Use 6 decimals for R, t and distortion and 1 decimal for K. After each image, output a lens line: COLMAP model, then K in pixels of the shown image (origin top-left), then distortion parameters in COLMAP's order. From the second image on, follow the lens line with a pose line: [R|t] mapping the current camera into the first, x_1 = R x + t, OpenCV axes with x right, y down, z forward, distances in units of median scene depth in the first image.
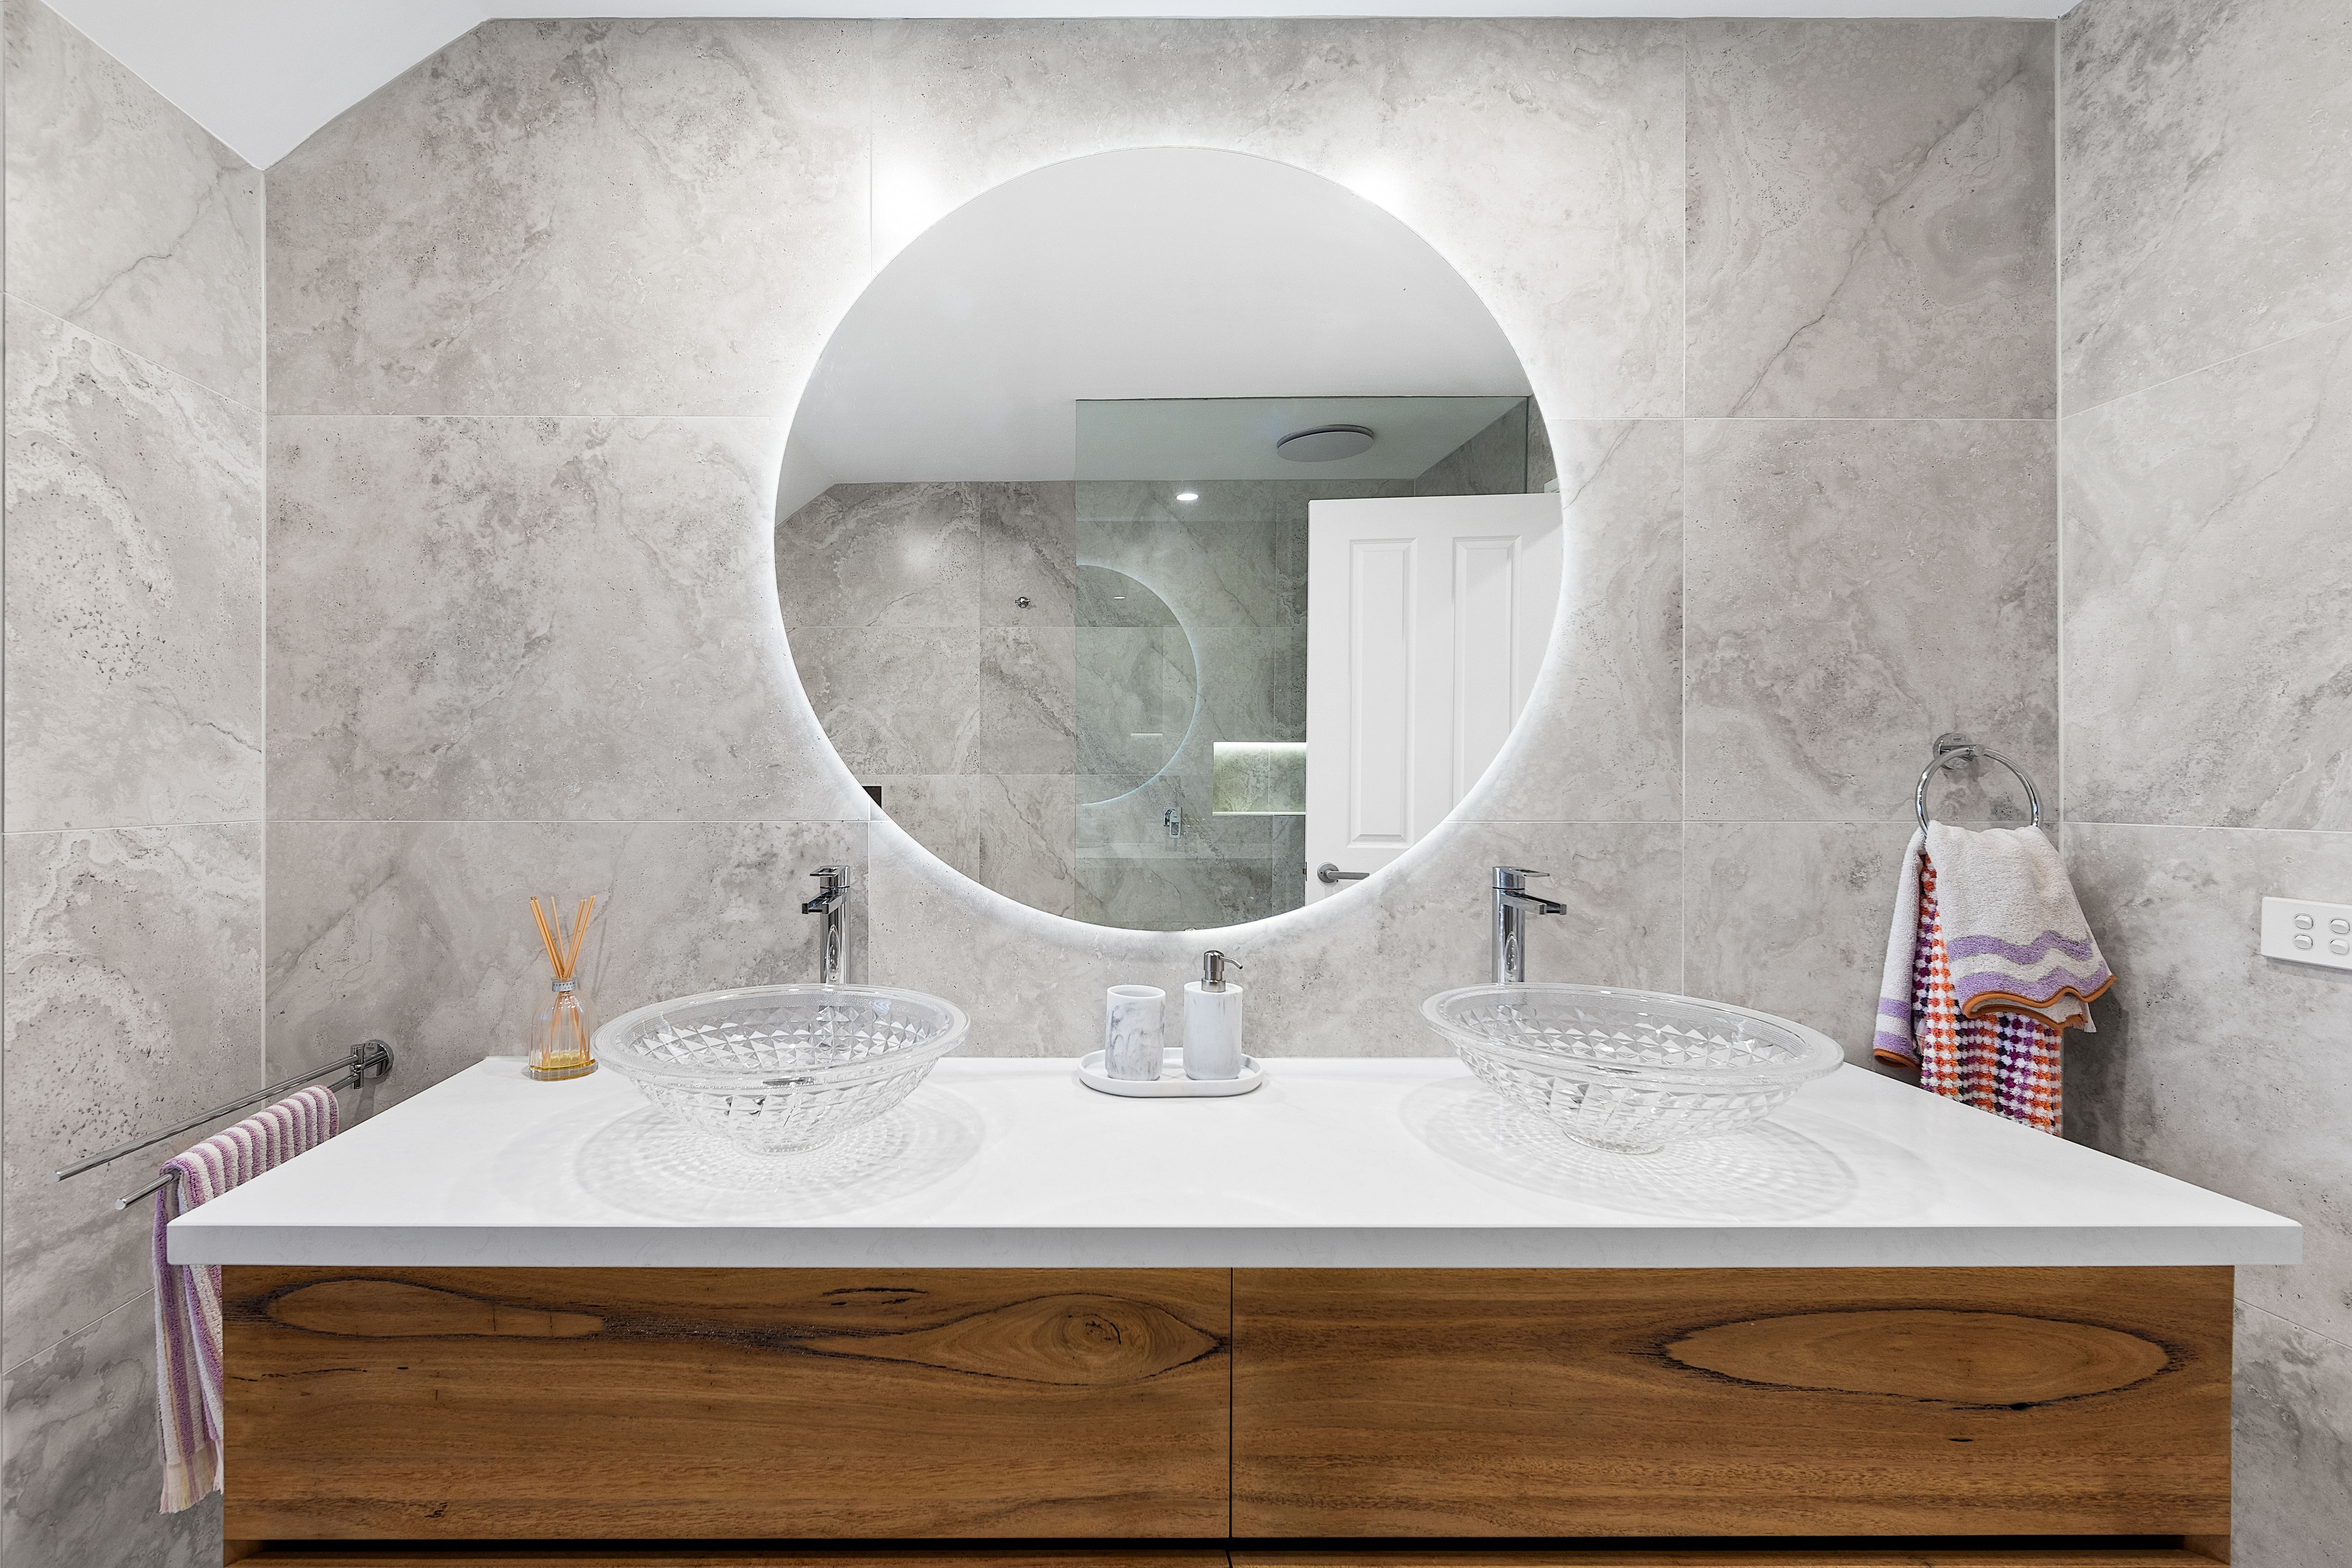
lens RADIAL K [[976.2, 0, 1096.7], [0, 976.2, 783.2], [0, 0, 1]] dist [0.004021, -0.001590]
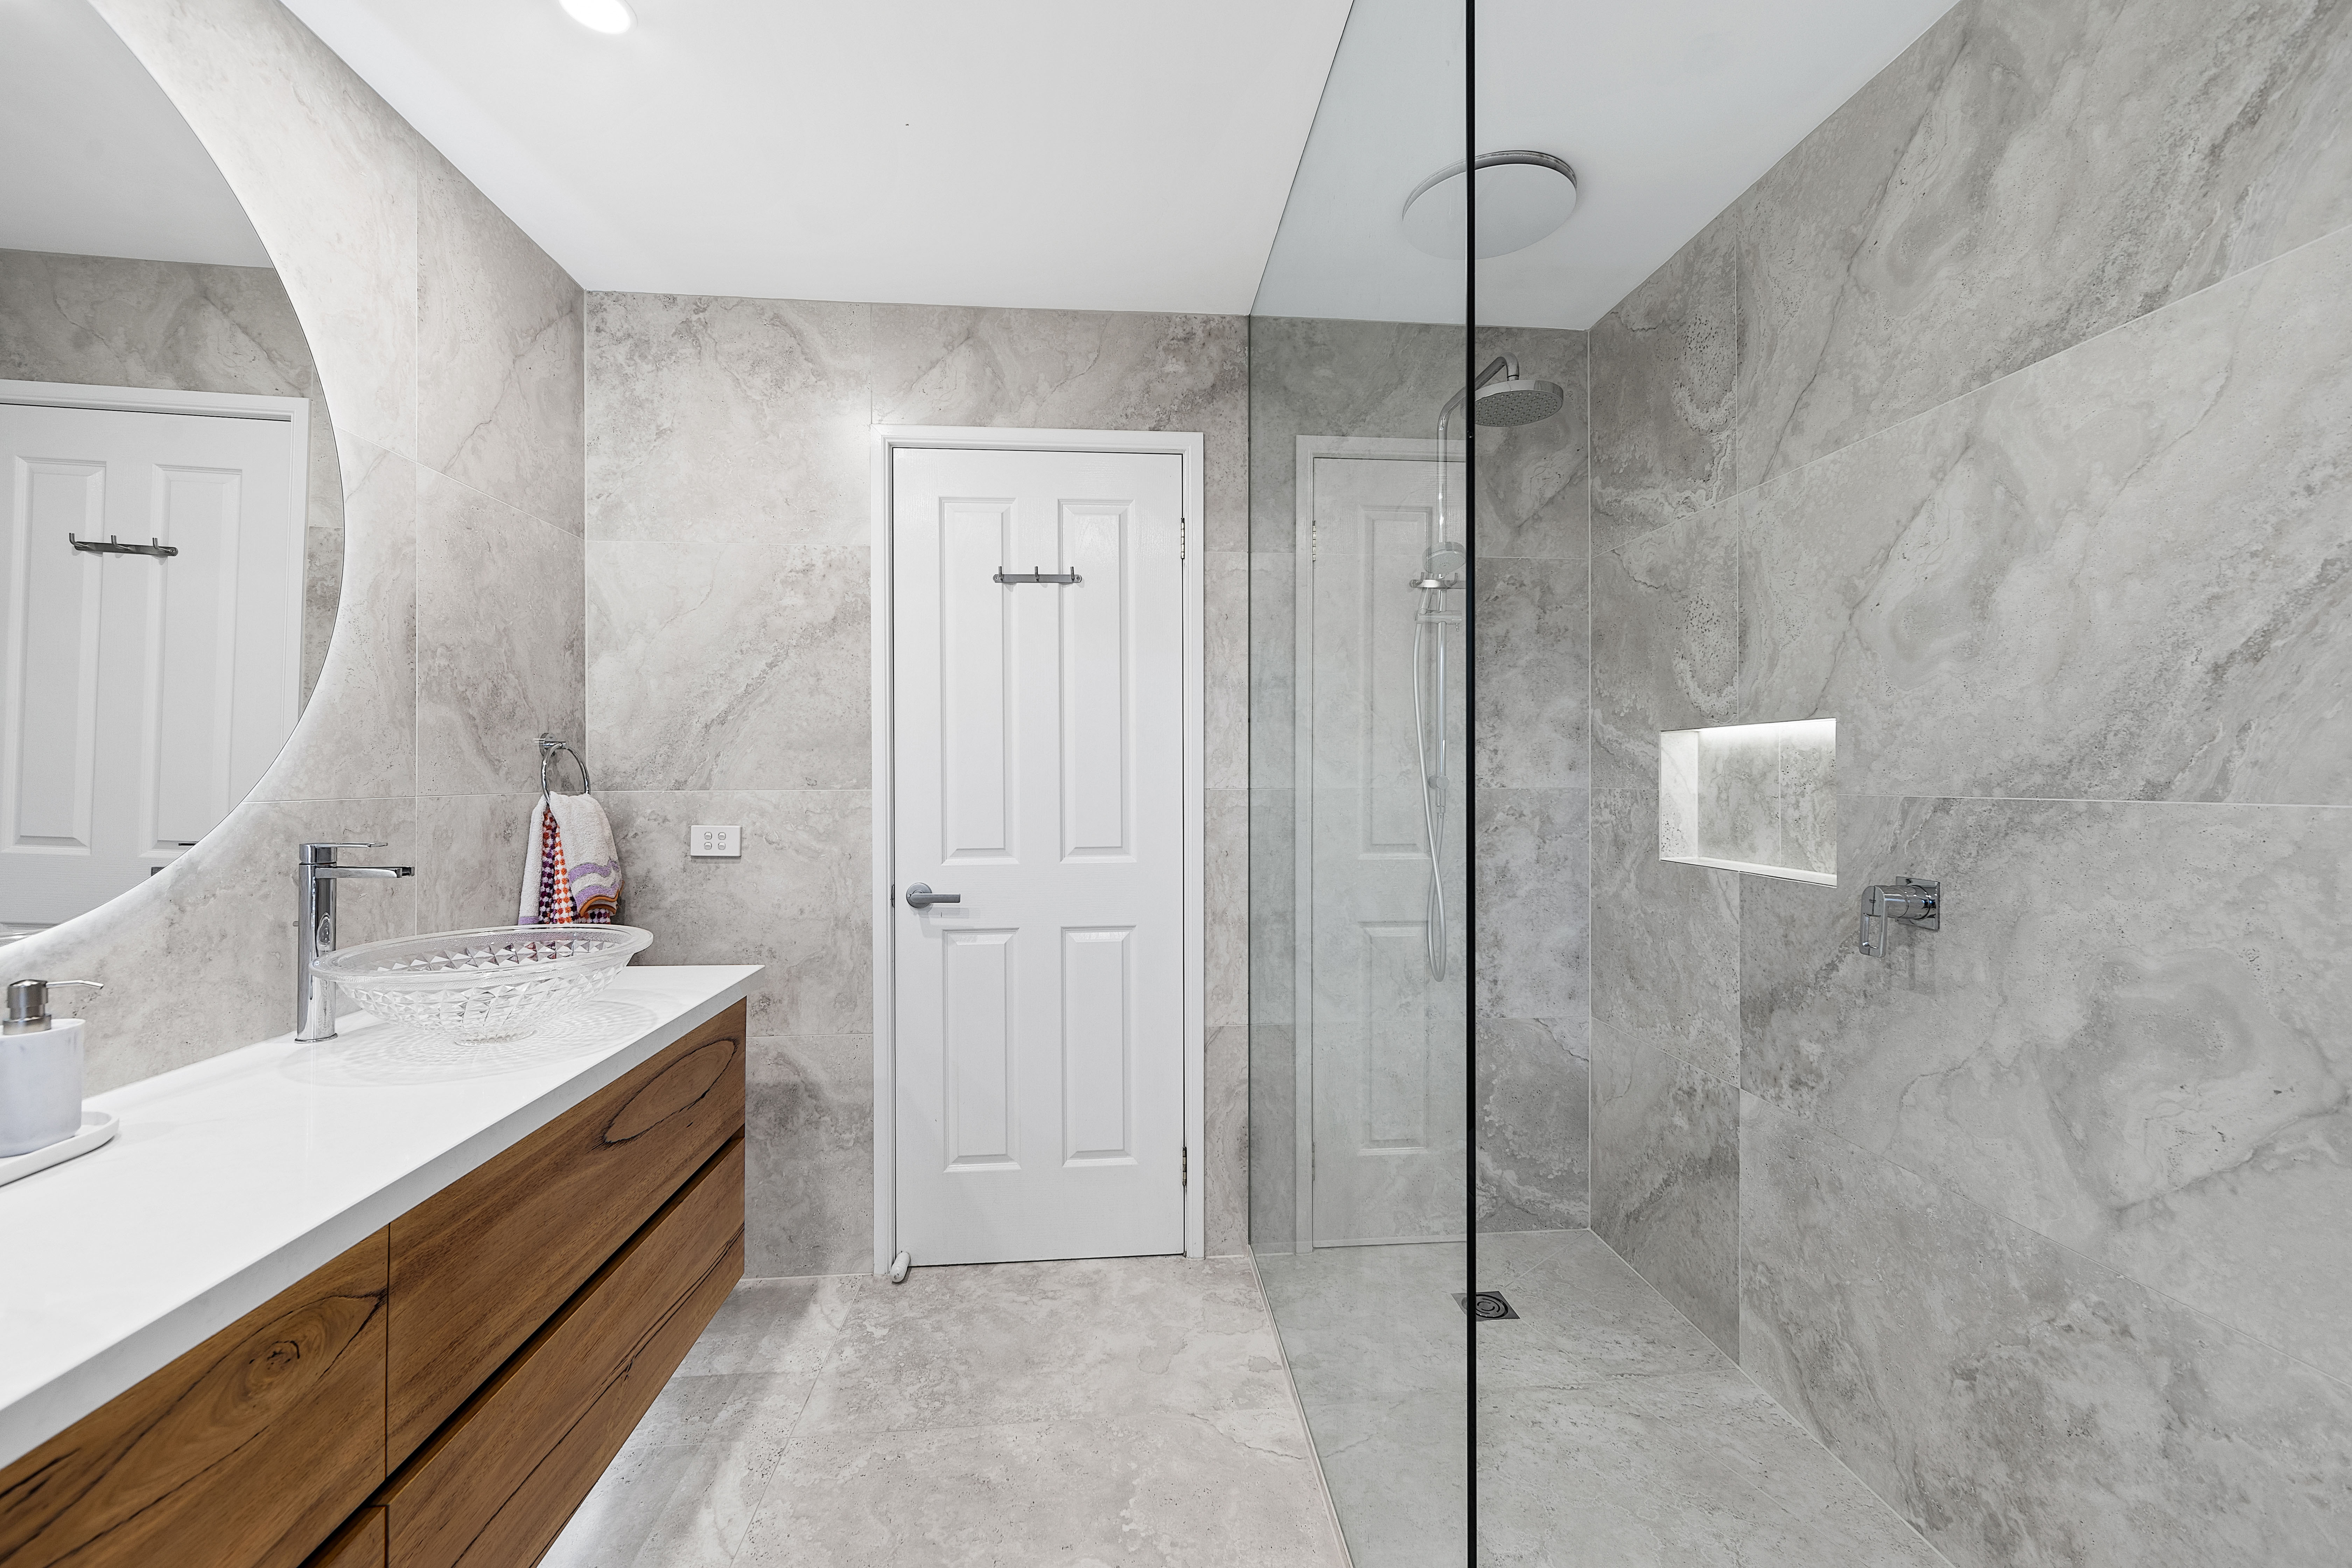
lens RADIAL K [[976.2, 0, 1171.1], [0, 976.2, 776.6], [0, 0, 1]] dist [0.004021, -0.001590]
pose [[-0.084542, -0.001847, 0.996418, -0.681418], [-0.000040, 0.999998, 0.001850, 0.012164], [-0.996420, 0.000116, -0.084541, 0.174753]]
